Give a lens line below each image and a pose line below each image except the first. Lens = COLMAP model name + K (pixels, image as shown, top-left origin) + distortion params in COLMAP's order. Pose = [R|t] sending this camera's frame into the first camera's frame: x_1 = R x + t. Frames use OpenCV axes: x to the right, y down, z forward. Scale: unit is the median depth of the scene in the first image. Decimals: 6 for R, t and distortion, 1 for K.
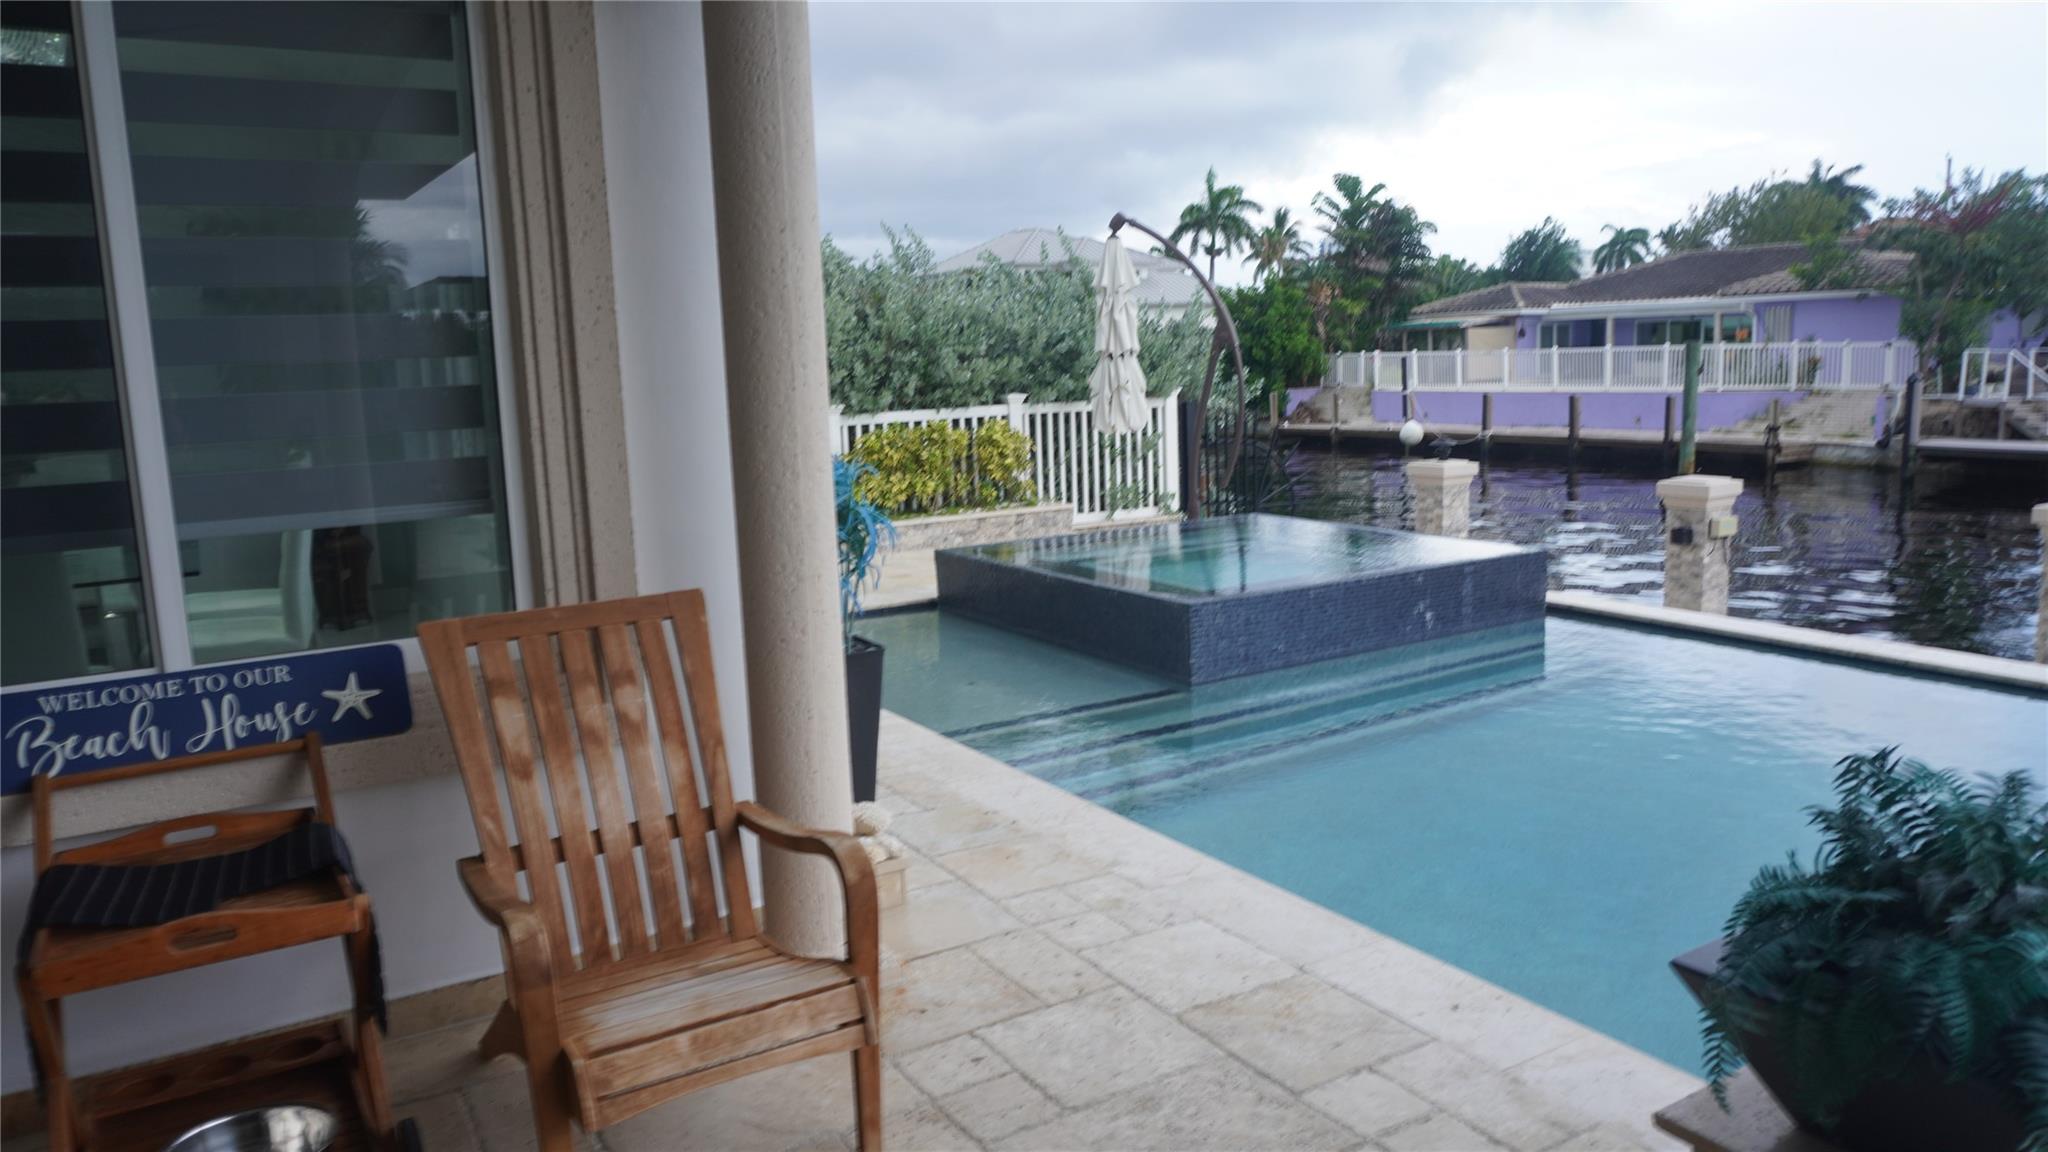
lens RADIAL K [[1370.5, 0, 1024.0], [0, 1370.5, 576.0], [0, 0, 1]] dist [-0.052780, 0.035254]
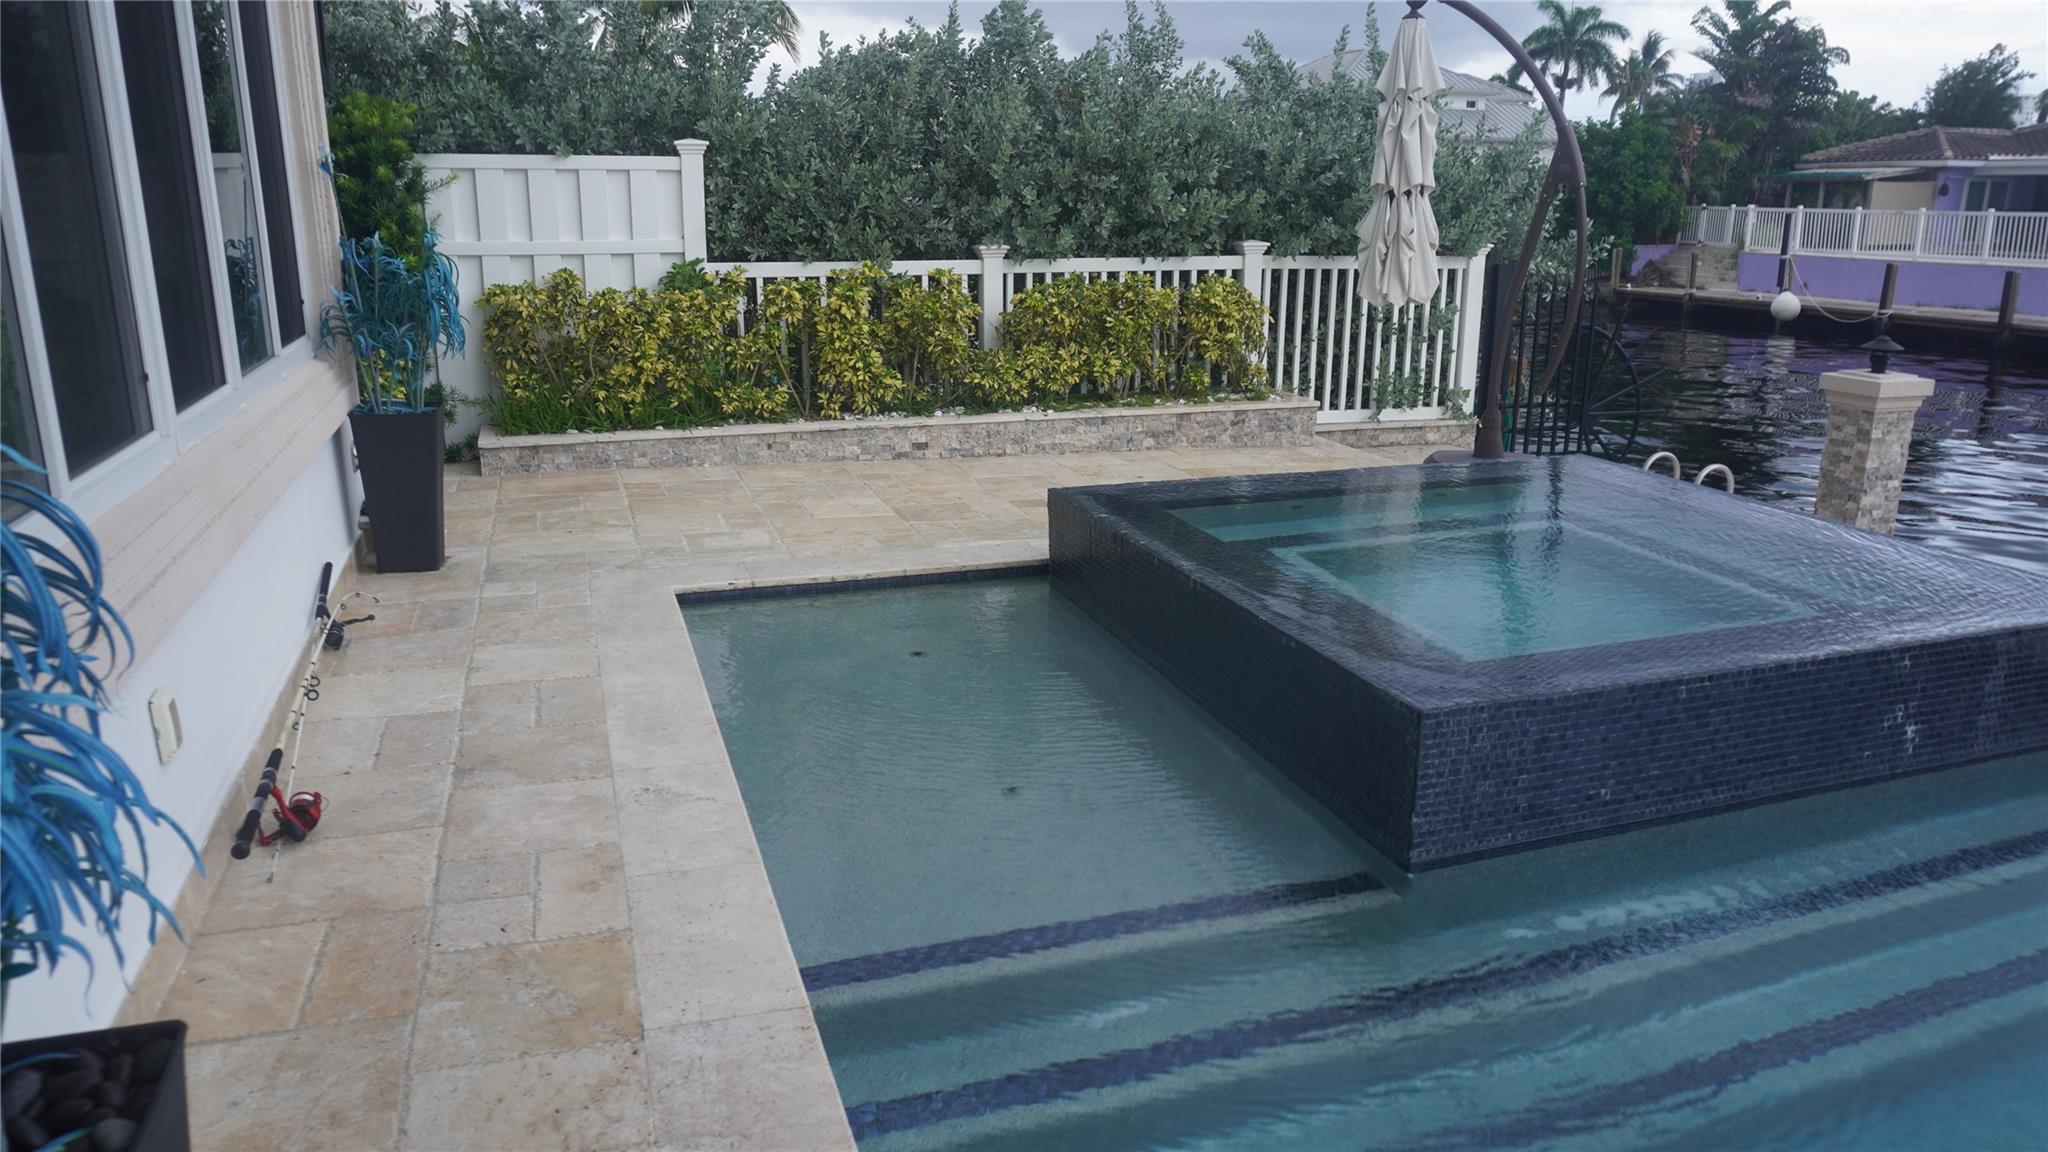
lens RADIAL K [[1384.1, 0, 1024.0], [0, 1384.1, 576.0], [0, 0, 1]] dist [-0.061838, 0.047307]
pose [[0.975152, 0.094856, -0.200204, 0.035221], [-0.070887, 0.989787, 0.123681, -0.036462], [0.209891, -0.106415, 0.971916, 0.231265]]
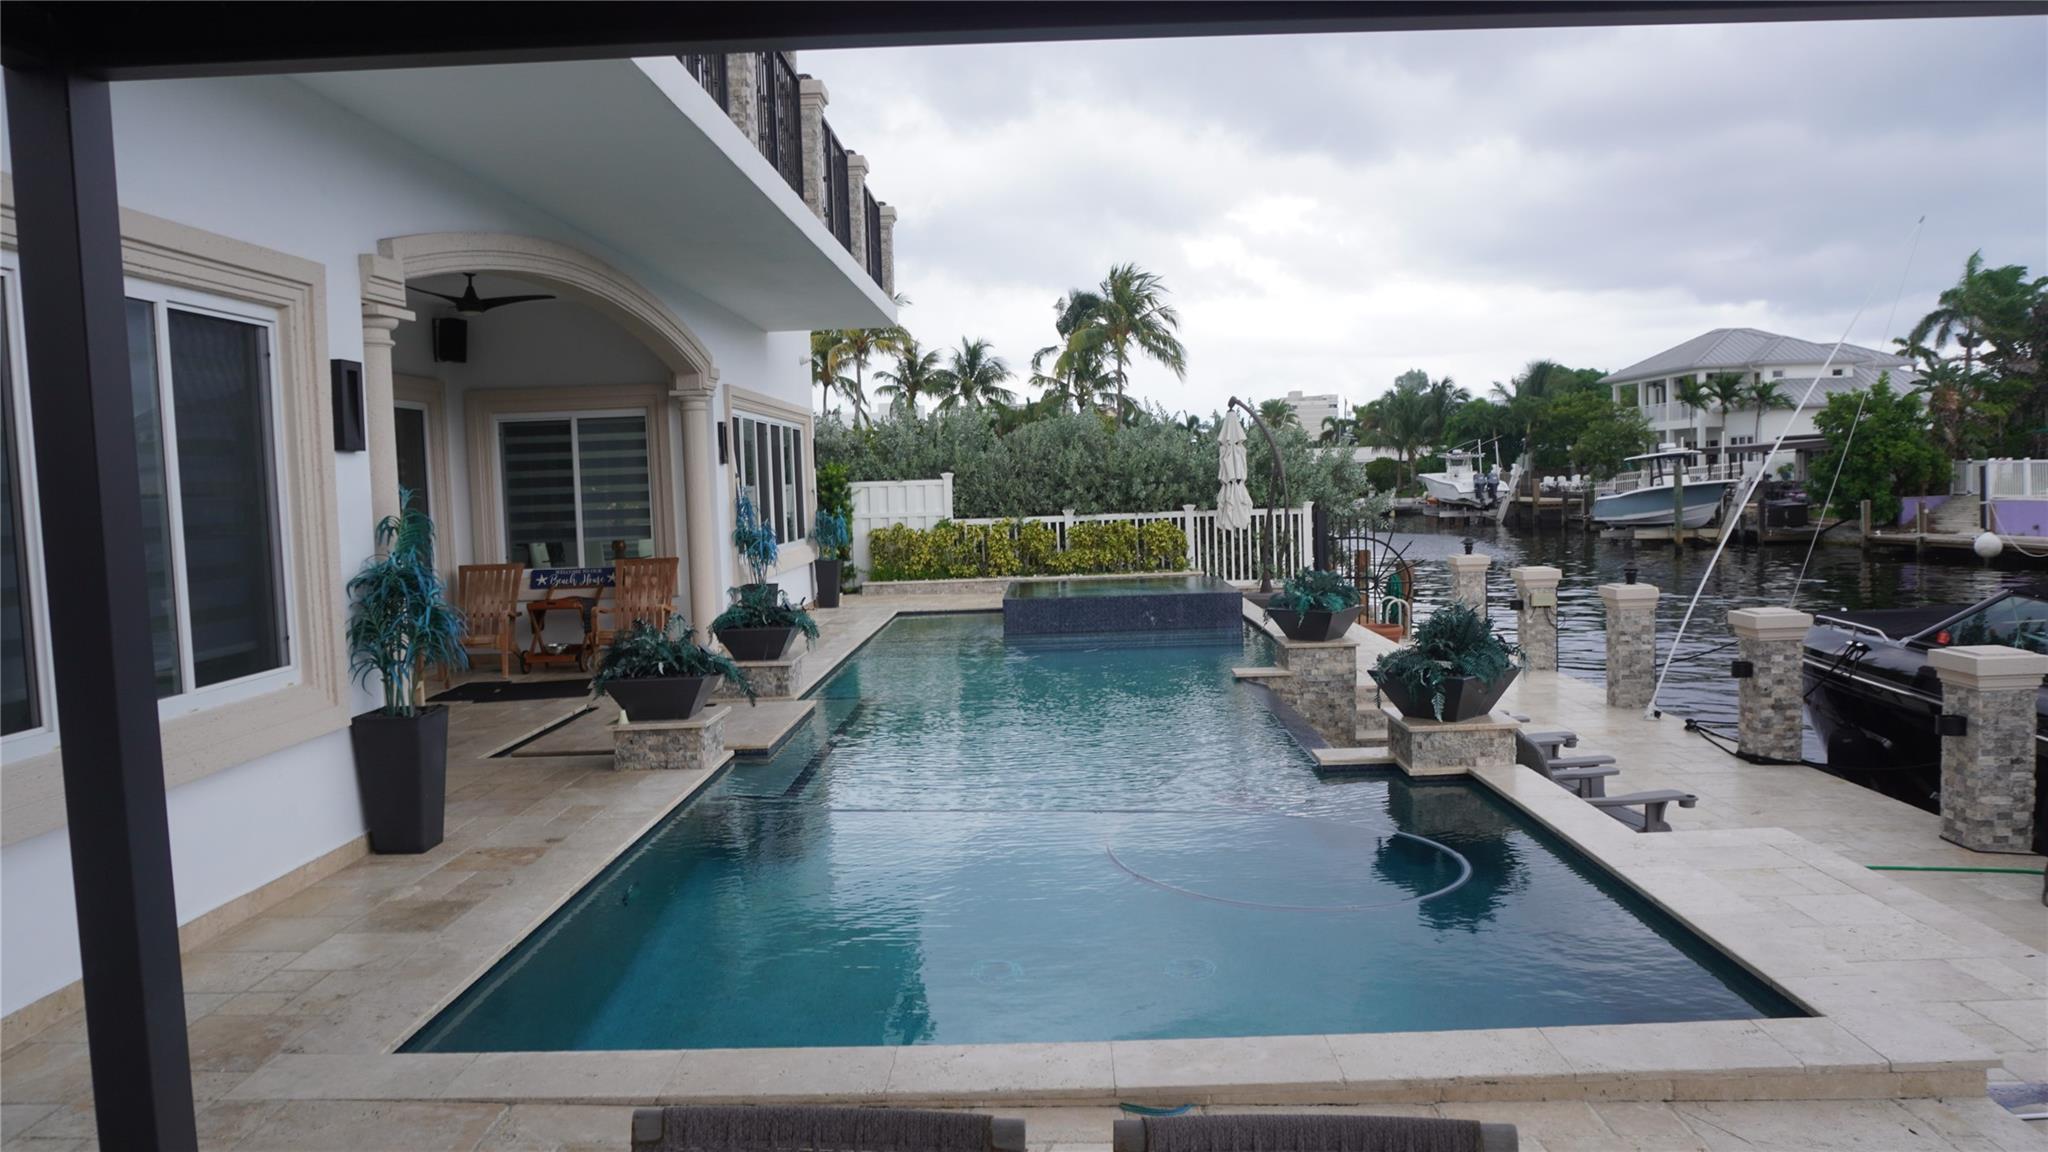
lens RADIAL K [[1324.2, 0, 1024.0], [0, 1324.2, 576.0], [0, 0, 1]] dist [-0.038400, 0.000765]
pose [[0.850251, 0.042564, -0.524653, 0.620602], [-0.077830, 0.995935, -0.045334, 0.037470], [0.520591, 0.079379, 0.850108, -0.419774]]
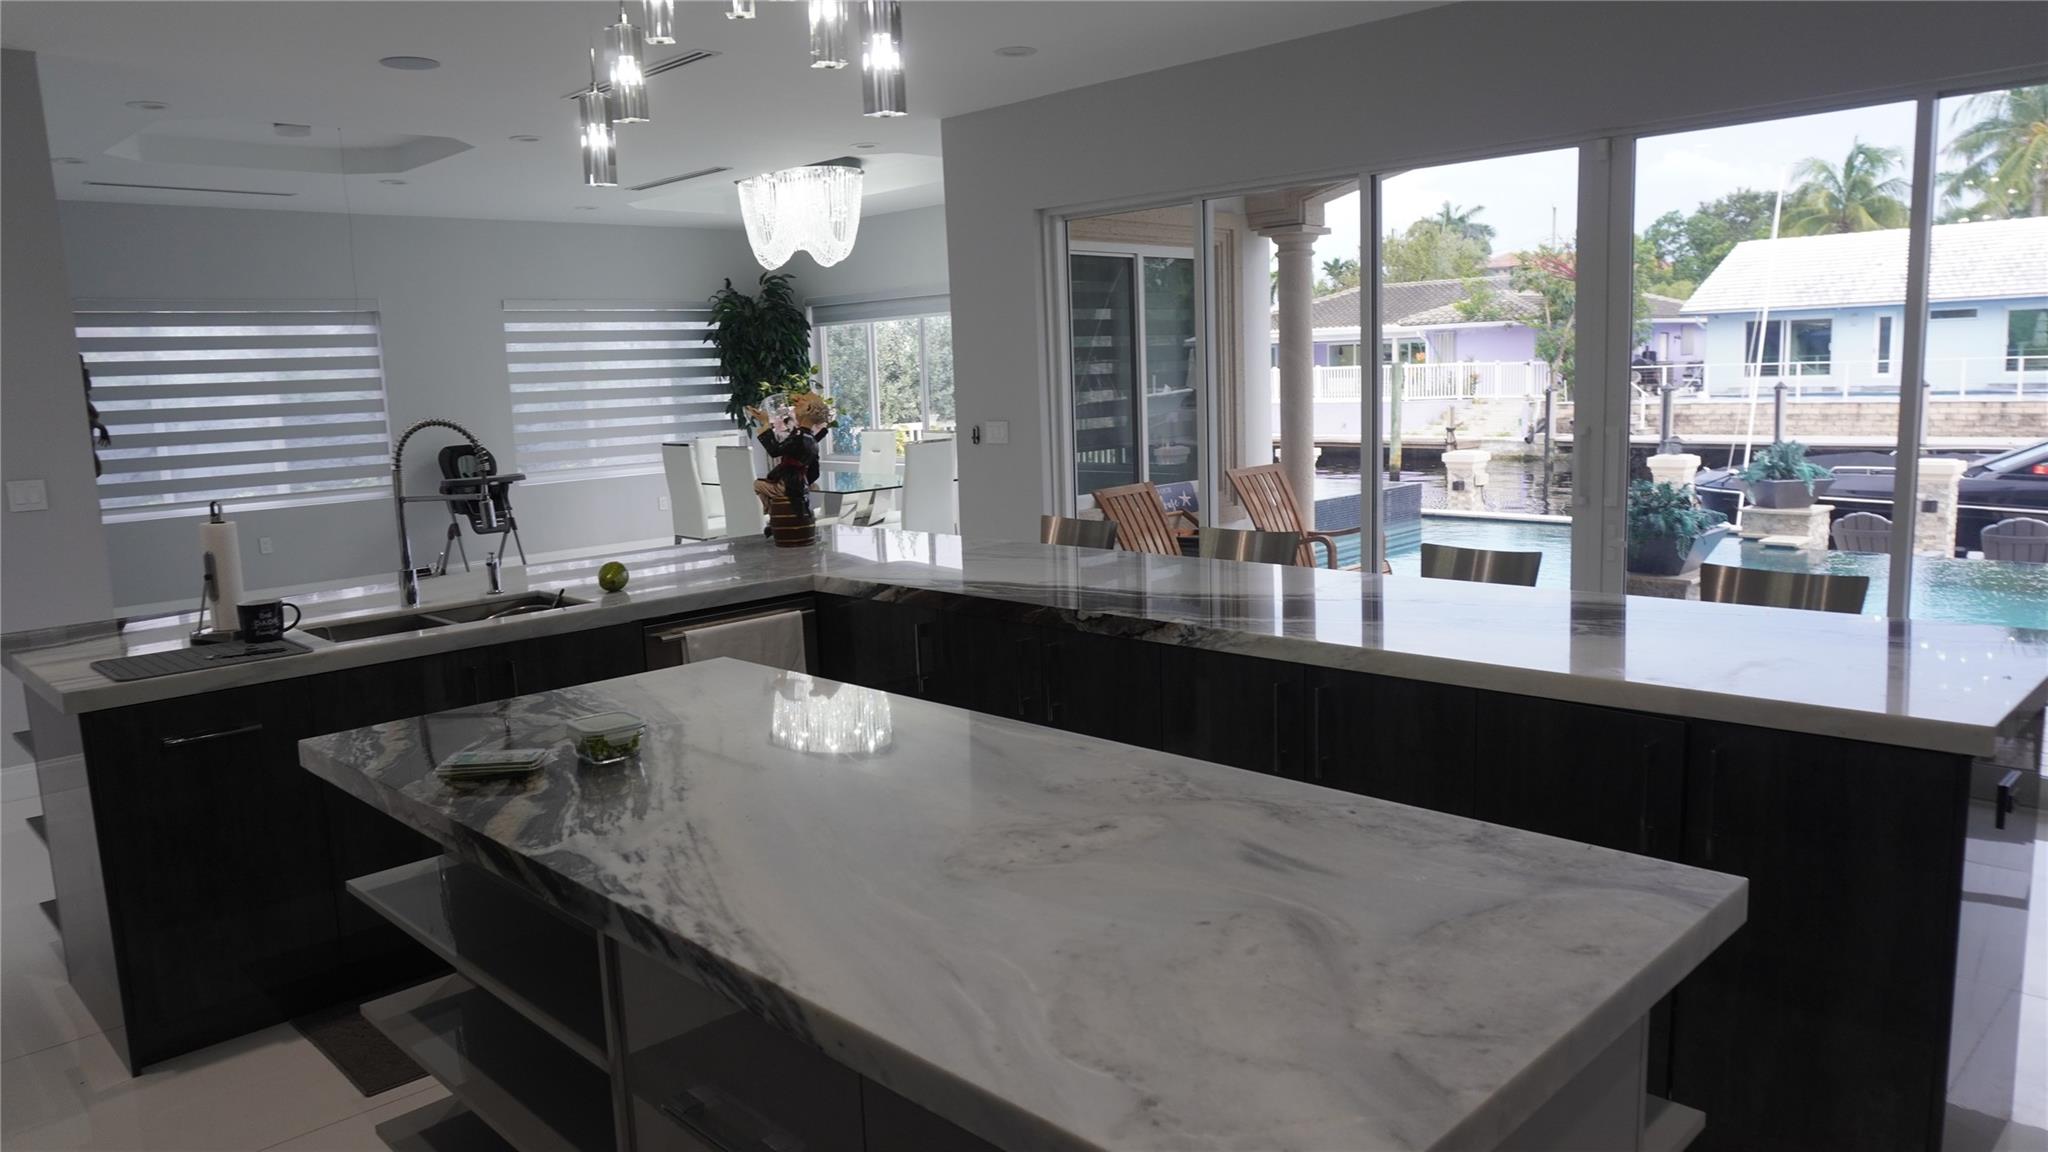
lens RADIAL K [[1370.5, 0, 1024.0], [0, 1370.5, 576.0], [0, 0, 1]] dist [-0.052780, 0.035254]
pose [[0.973828, -0.040477, 0.223652, -0.319678], [0.043816, 0.998990, -0.009986, 0.058035], [-0.223022, 0.019524, 0.974618, -0.392348]]
